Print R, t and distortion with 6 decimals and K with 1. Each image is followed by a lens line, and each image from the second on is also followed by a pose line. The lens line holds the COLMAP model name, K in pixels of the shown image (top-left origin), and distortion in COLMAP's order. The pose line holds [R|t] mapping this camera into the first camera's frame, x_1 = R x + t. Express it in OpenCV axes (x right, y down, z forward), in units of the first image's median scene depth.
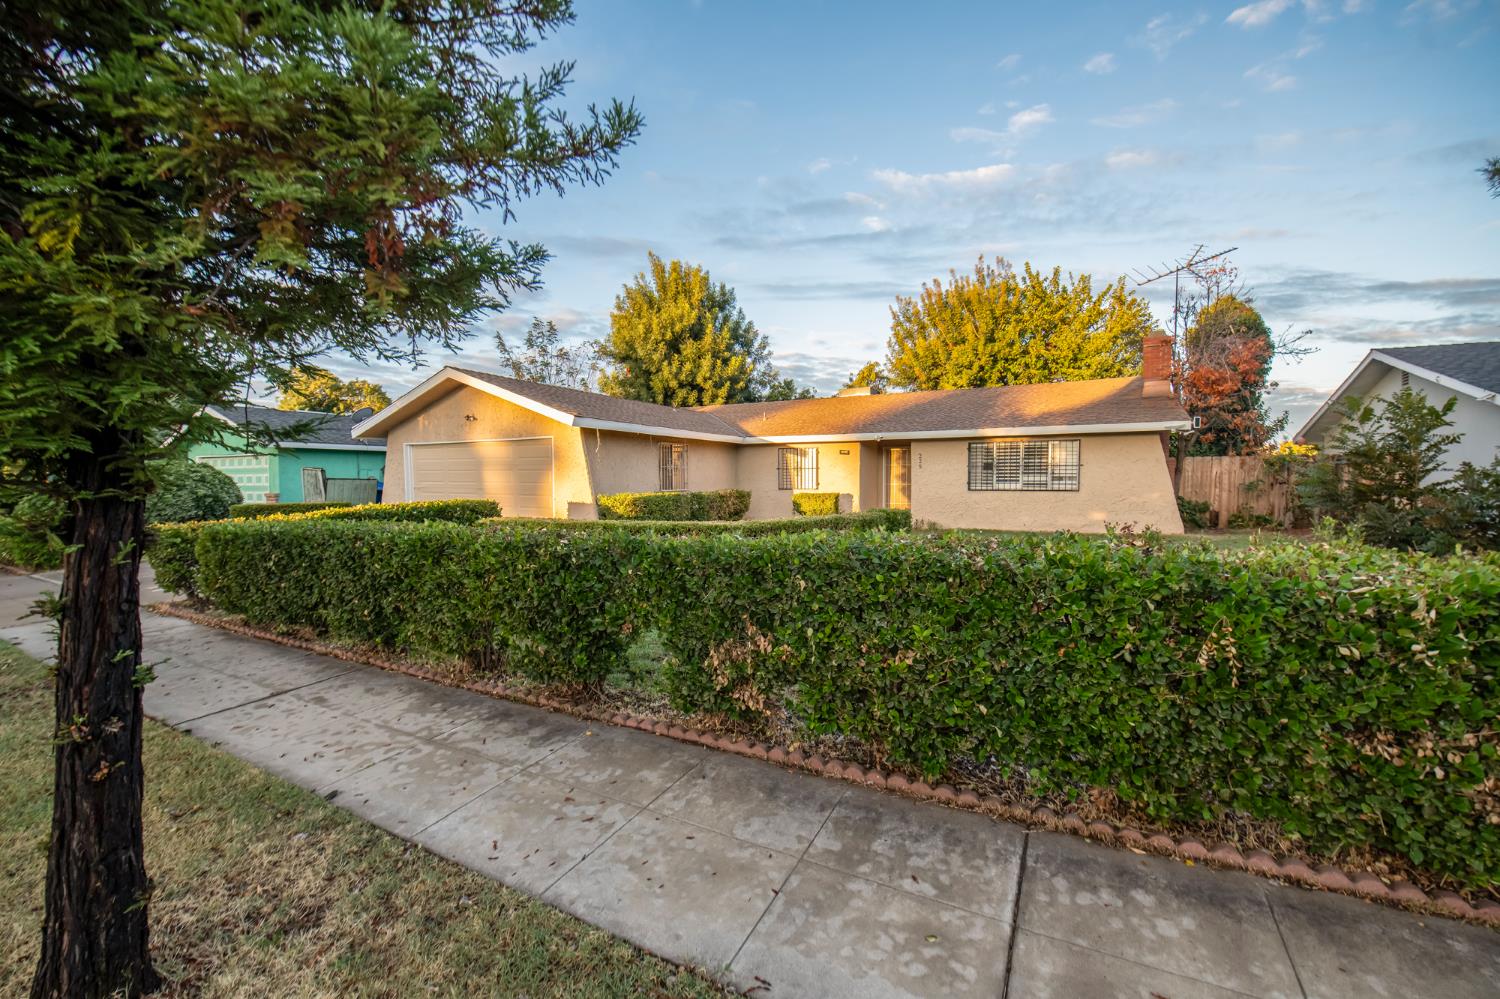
lens RADIAL K [[597.8, 0, 750.0], [0, 597.8, 499.5], [0, 0, 1]] dist [0.004374, -0.000206]
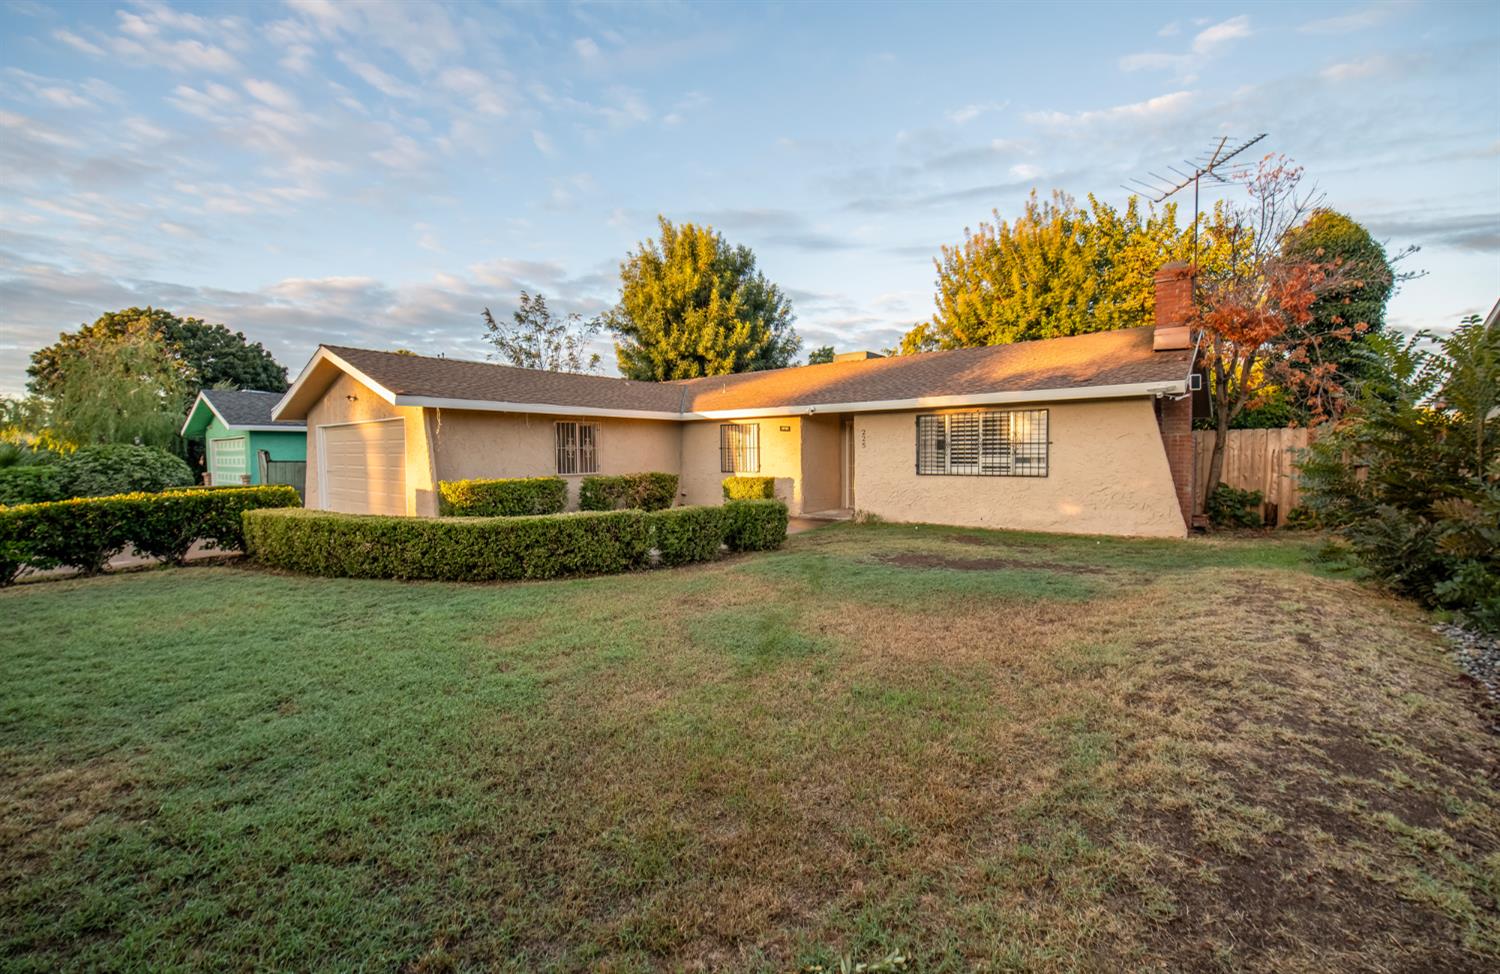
lens RADIAL K [[629.0, 0, 758.1], [0, 629.0, 465.0], [0, 0, 1]] dist [-0.000765, -0.000411]
pose [[0.981348, -0.000787, -0.192236, 0.187826], [-0.002854, 0.999822, -0.018660, -0.007114], [0.192216, 0.018860, 0.981171, 0.077546]]
